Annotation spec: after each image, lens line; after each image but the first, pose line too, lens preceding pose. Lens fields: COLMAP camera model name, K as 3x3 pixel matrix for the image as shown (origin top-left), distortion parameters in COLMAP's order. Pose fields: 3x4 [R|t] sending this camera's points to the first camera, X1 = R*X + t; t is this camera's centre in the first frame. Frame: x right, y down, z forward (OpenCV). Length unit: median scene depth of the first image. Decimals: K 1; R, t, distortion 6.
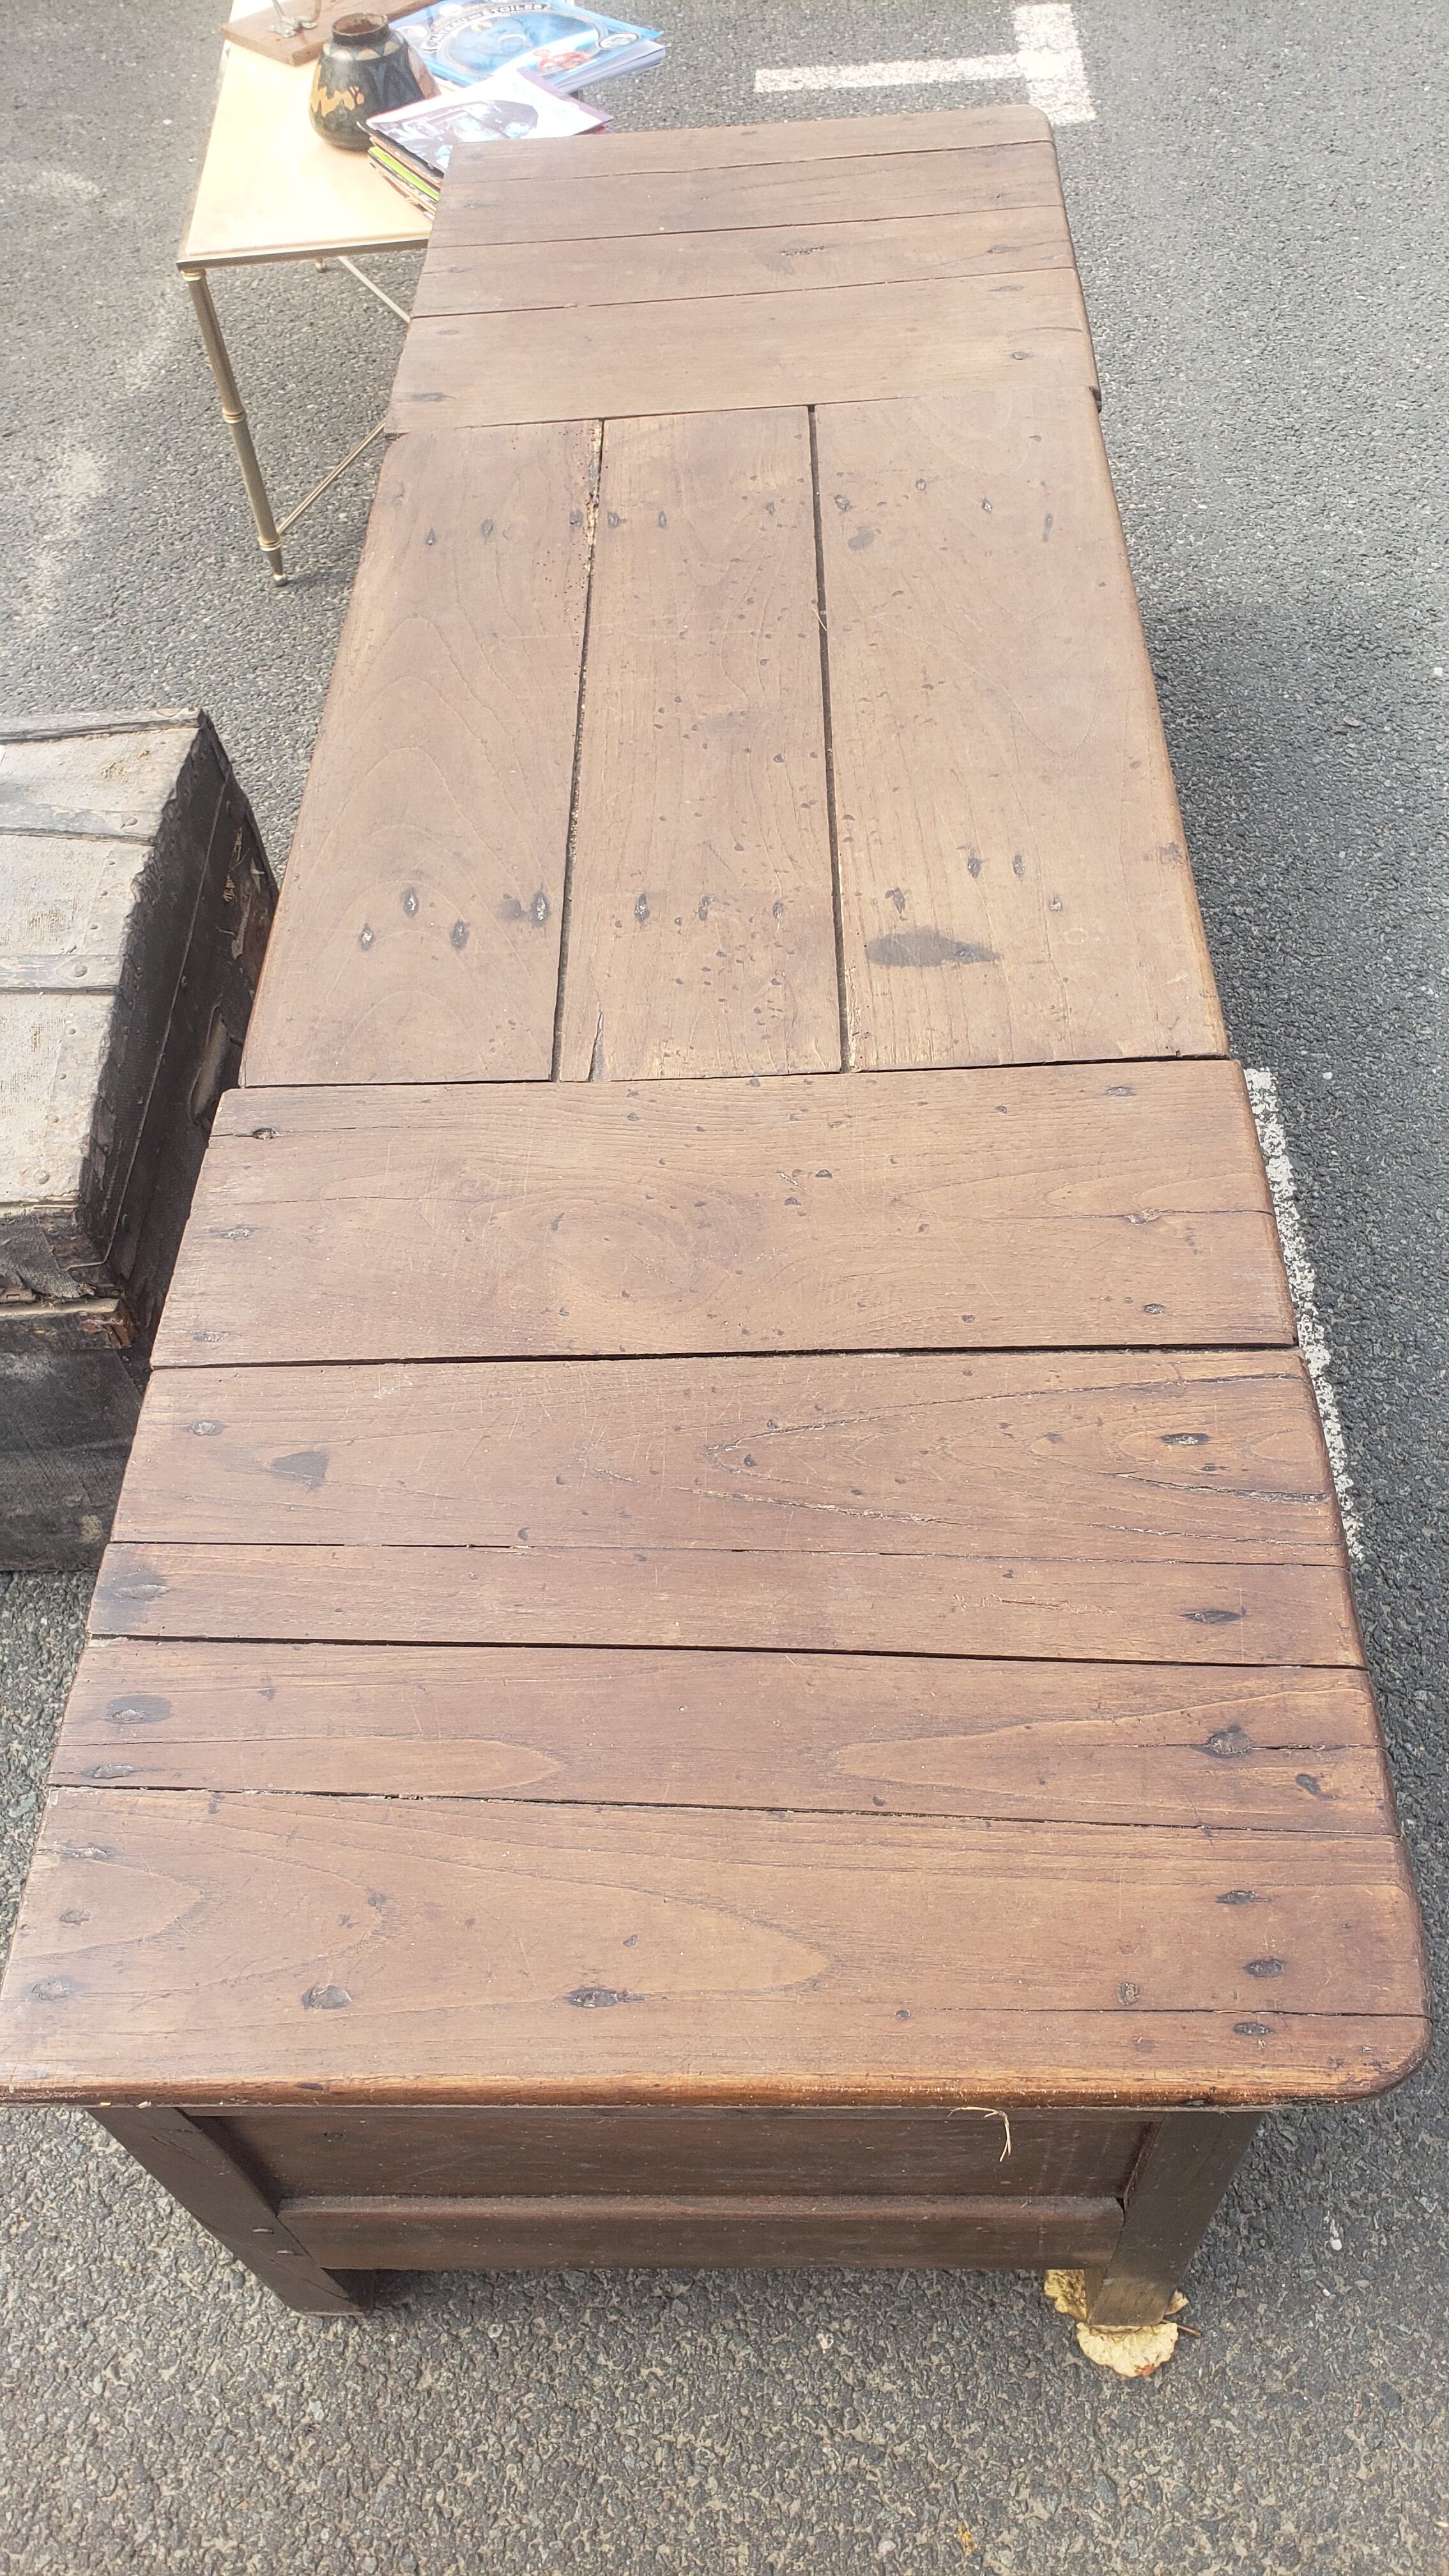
lens RADIAL K [[2012.1, 0, 704.9], [0, 2012.1, 1279.6], [0, 0, 1]] dist [0.054362, -0.028003]
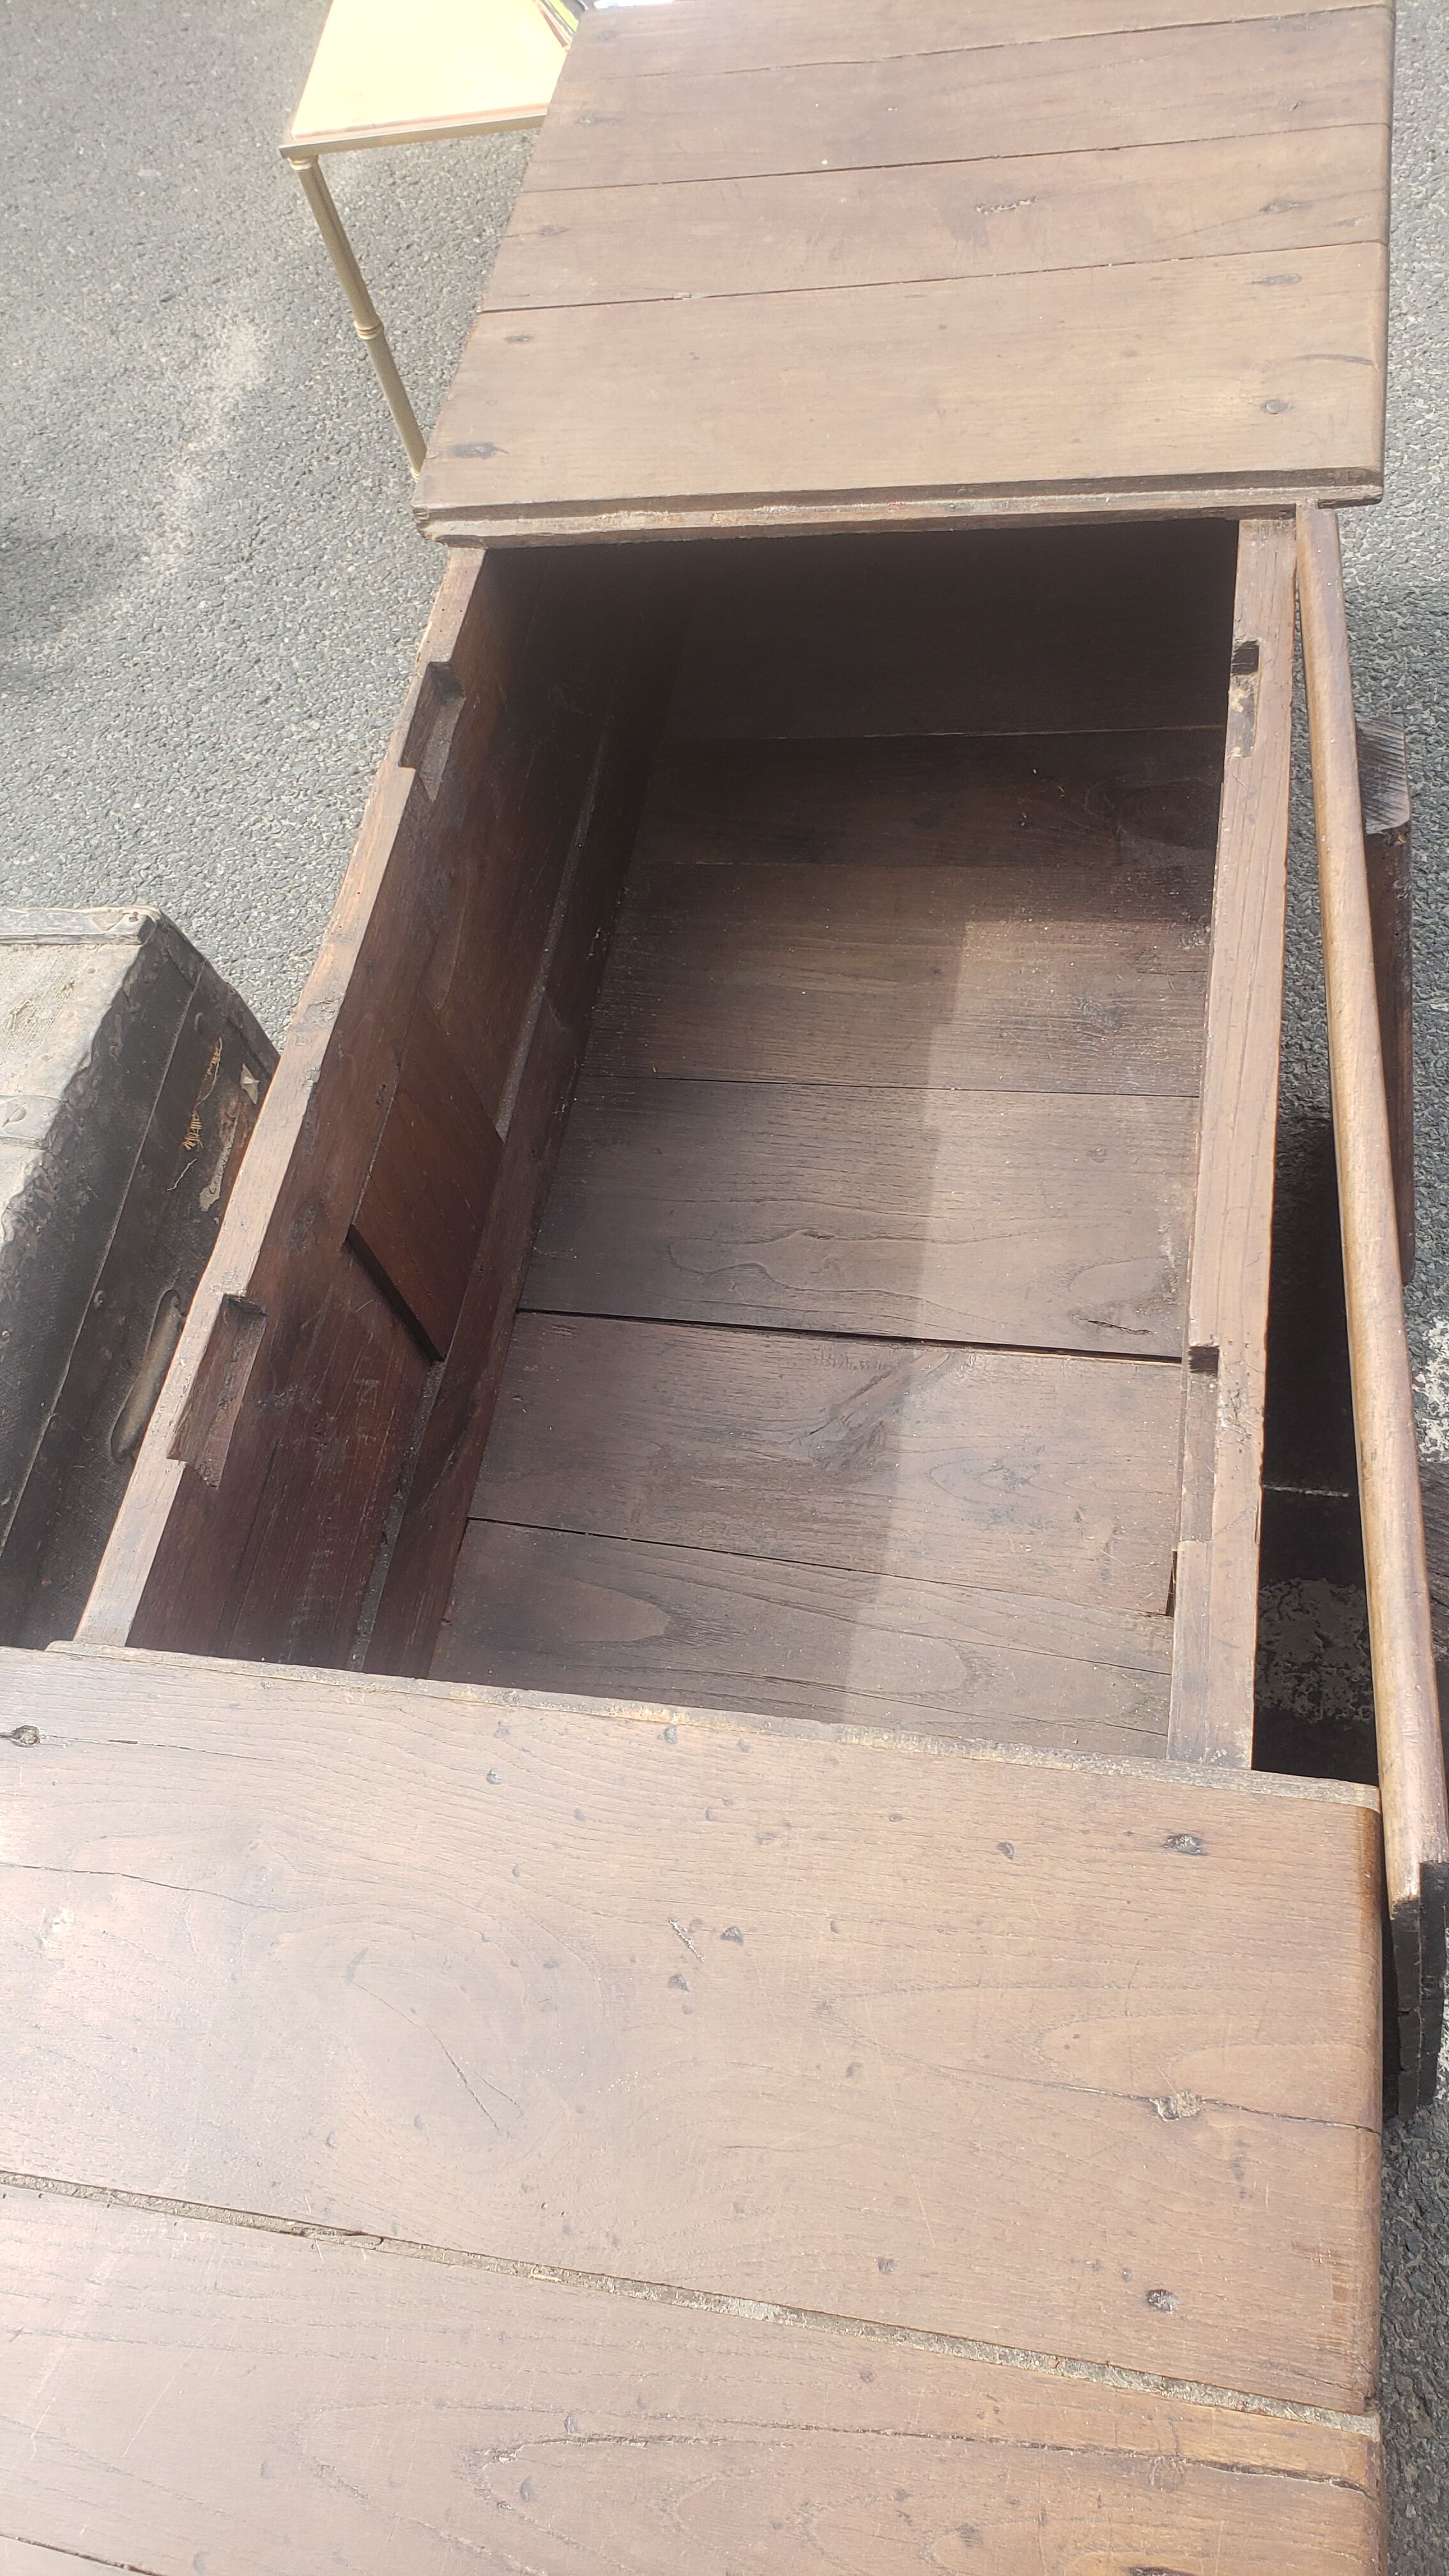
lens RADIAL K [[2012.1, 0, 742.2], [0, 2012.1, 1317.0], [0, 0, 1]] dist [0.054362, -0.028003]
pose [[0.985238, 0.069019, -0.156661, 0.103640], [-0.042486, 0.985077, 0.166790, -0.249505], [0.165834, -0.157671, 0.973467, 0.231920]]
